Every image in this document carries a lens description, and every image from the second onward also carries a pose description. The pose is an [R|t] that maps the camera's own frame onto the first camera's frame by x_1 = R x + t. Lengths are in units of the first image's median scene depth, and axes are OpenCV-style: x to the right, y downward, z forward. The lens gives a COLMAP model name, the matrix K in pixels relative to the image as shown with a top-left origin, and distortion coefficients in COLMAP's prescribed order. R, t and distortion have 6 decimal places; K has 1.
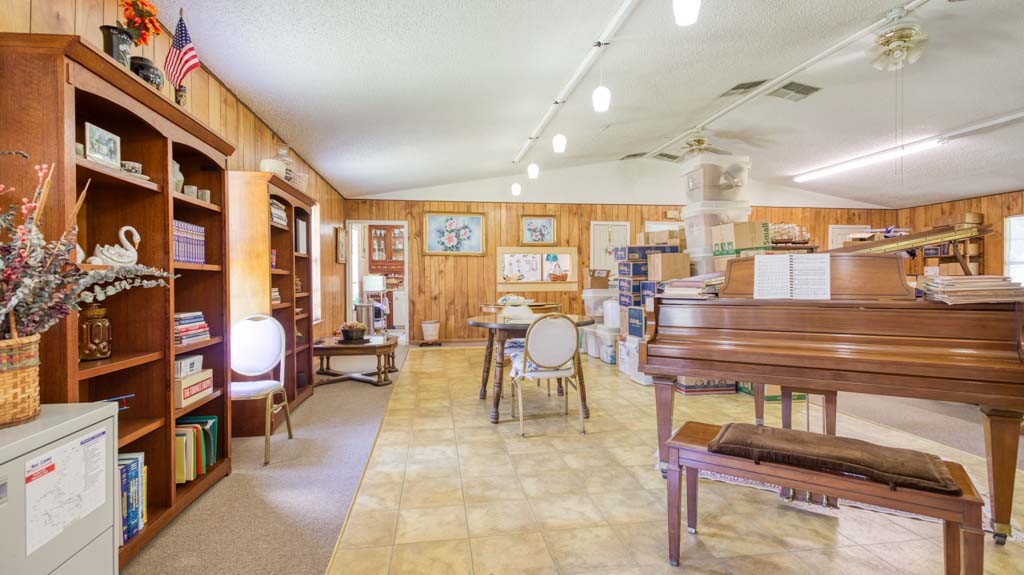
lens RADIAL K [[515.1, 0, 477.3], [0, 515.1, 280.3], [0, 0, 1]] dist [0.009570, -0.004508]
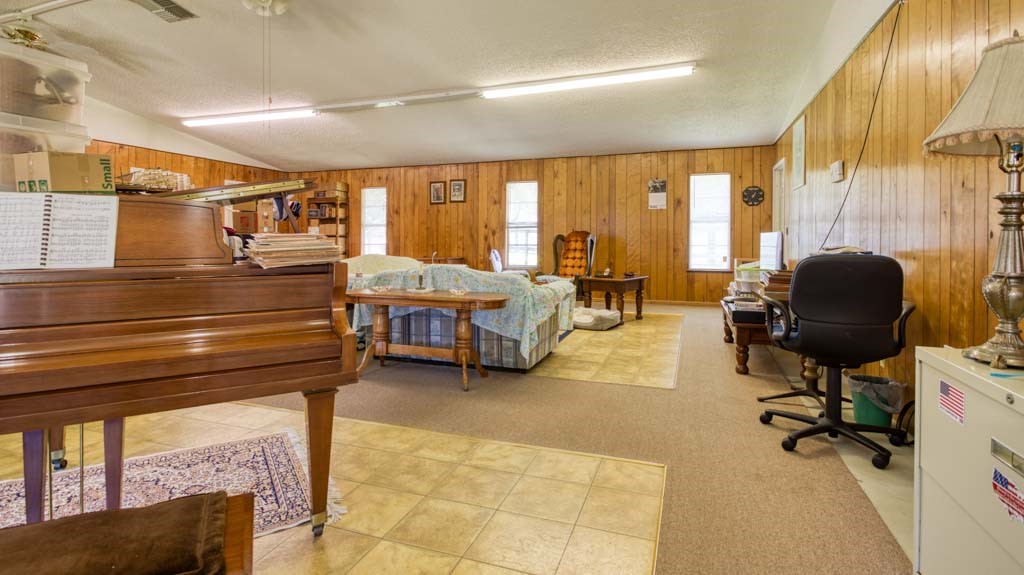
lens RADIAL K [[515.1, 0, 513.5], [0, 515.1, 288.8], [0, 0, 1]] dist [0.009570, -0.004508]
pose [[0.486787, -0.078307, 0.870004, 0.121829], [-0.007301, 0.995574, 0.093694, 0.000058], [-0.873490, -0.051961, 0.484061, 0.083511]]
